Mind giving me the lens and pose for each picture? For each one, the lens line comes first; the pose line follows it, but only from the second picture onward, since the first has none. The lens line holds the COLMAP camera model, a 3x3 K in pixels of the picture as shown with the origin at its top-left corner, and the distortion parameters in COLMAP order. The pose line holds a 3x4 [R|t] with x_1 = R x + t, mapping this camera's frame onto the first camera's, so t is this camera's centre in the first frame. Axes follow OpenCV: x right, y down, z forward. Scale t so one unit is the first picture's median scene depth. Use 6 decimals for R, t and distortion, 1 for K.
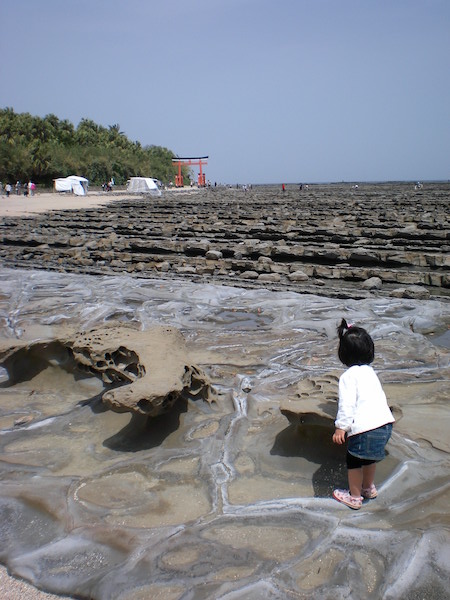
lens RADIAL K [[667.1, 0, 225.0], [0, 667.1, 300.0], [0, 0, 1]] dist [-0.067783, -0.217457]
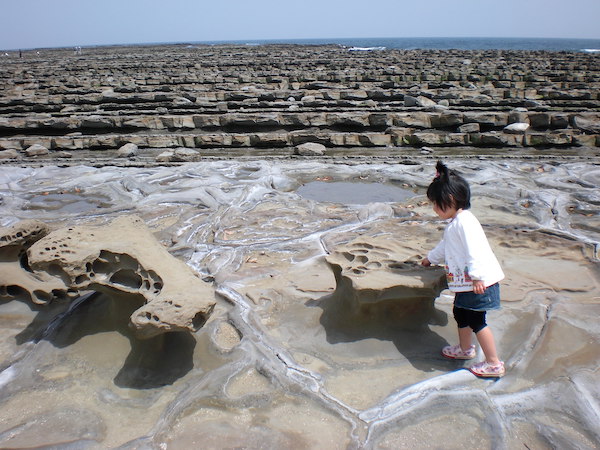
lens RADIAL K [[667.1, 0, 300.0], [0, 667.1, 225.0], [0, 0, 1]] dist [-0.067783, -0.217457]
pose [[0.819157, -0.141306, 0.555890, -0.114957], [0.091855, 0.988988, 0.116042, -0.006791], [-0.566166, -0.043995, 0.823116, 0.085294]]
